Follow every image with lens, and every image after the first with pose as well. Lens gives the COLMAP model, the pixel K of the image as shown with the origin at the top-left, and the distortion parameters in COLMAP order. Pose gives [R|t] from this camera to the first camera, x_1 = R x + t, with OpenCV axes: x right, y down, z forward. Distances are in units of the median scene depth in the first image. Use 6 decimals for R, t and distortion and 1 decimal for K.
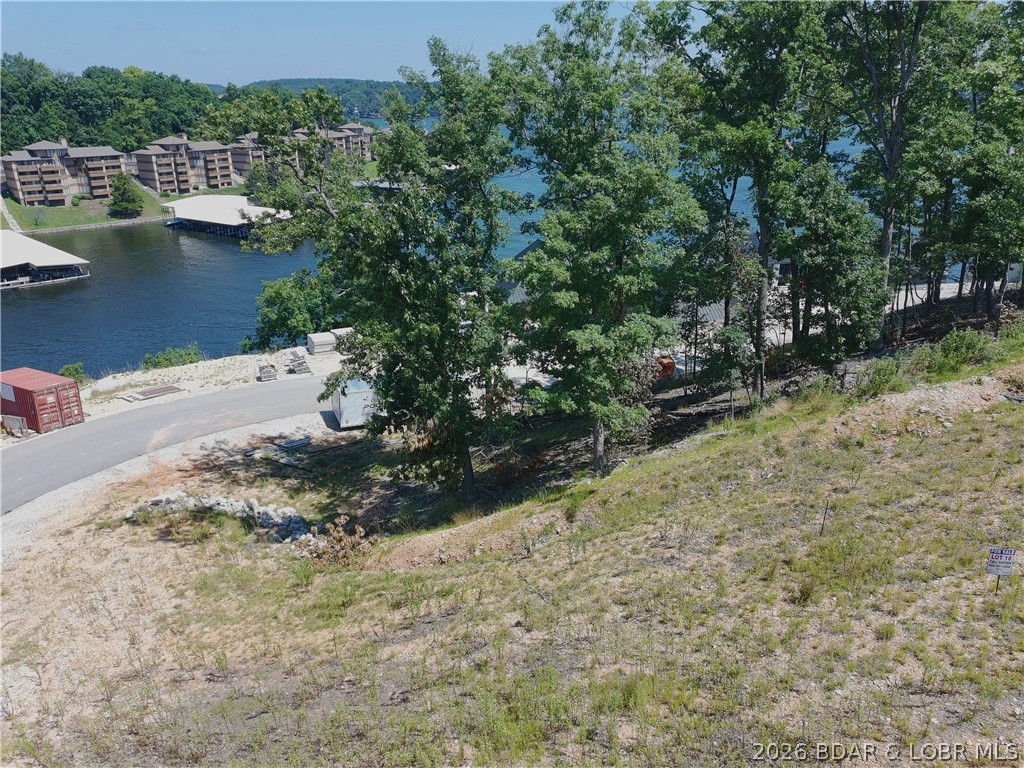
lens RADIAL K [[757.7, 0, 512.0], [0, 757.7, 384.0], [0, 0, 1]] dist [0.044058, -0.000378]
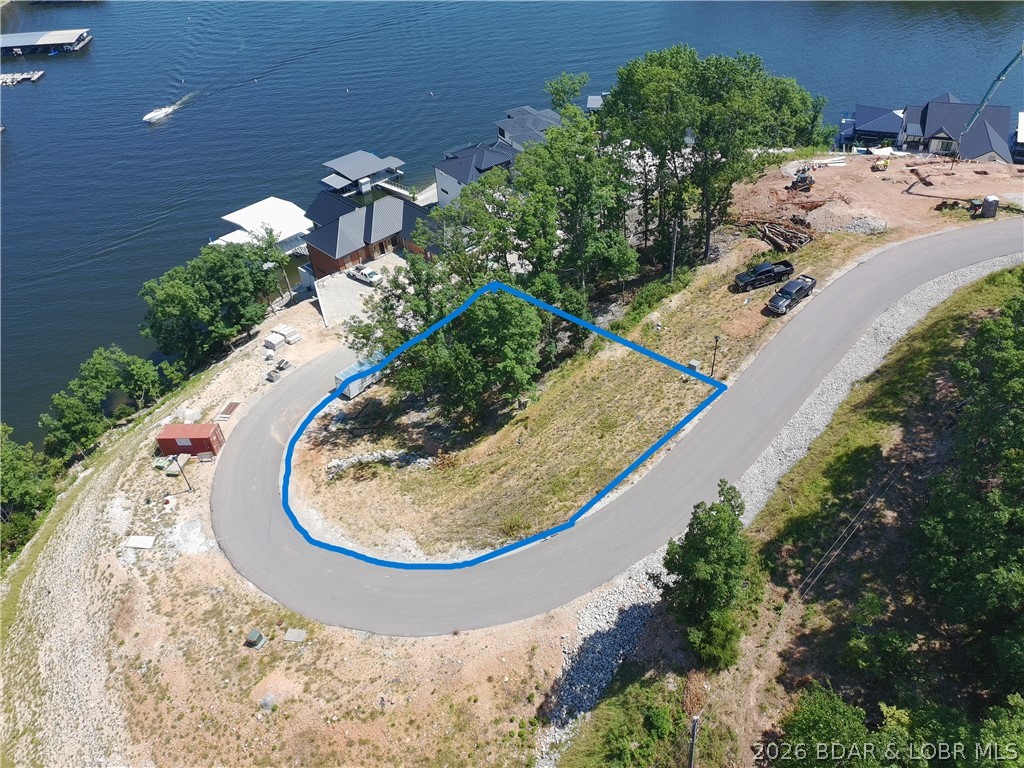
lens RADIAL K [[757.7, 0, 512.0], [0, 757.7, 384.0], [0, 0, 1]] dist [0.044058, -0.000378]
pose [[0.879976, -0.317228, 0.353566, -0.718130], [0.194540, 0.919712, 0.341005, -0.754010], [-0.433355, -0.231293, 0.871038, -1.172657]]
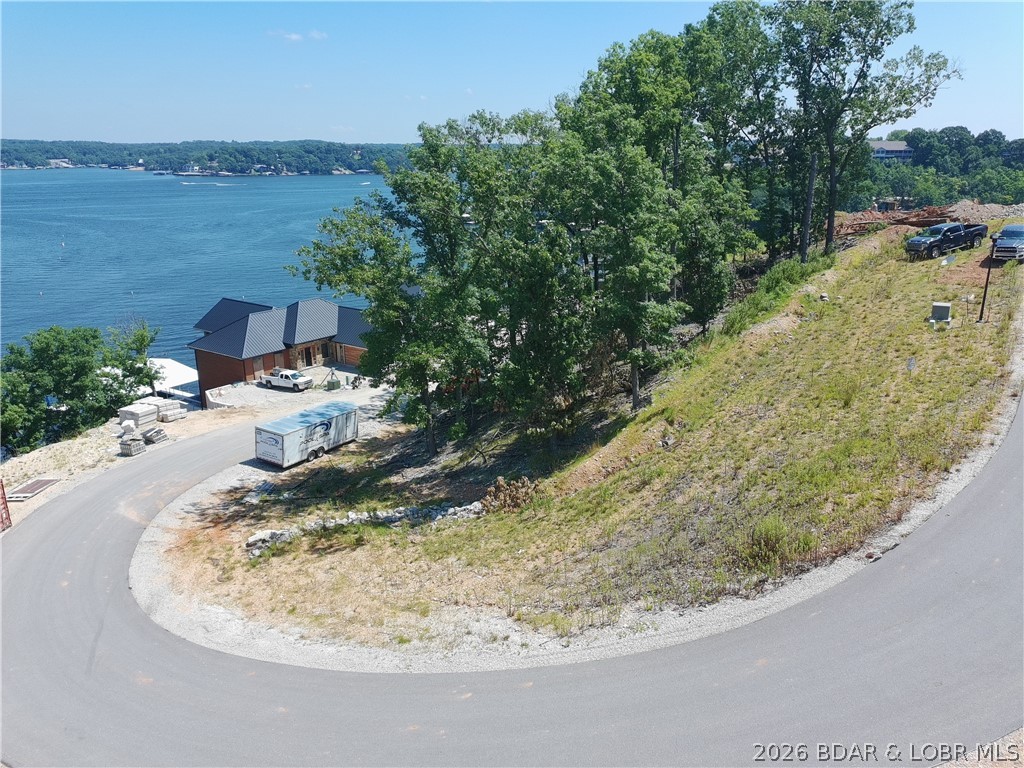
lens RADIAL K [[765.8, 0, 512.0], [0, 765.8, 384.0], [0, 0, 1]] dist [0.033016, -0.007779]
pose [[0.791793, -0.167397, 0.587403, -0.773884], [0.212593, 0.977107, -0.008111, 0.026336], [-0.572598, 0.131300, 0.809254, -0.079982]]
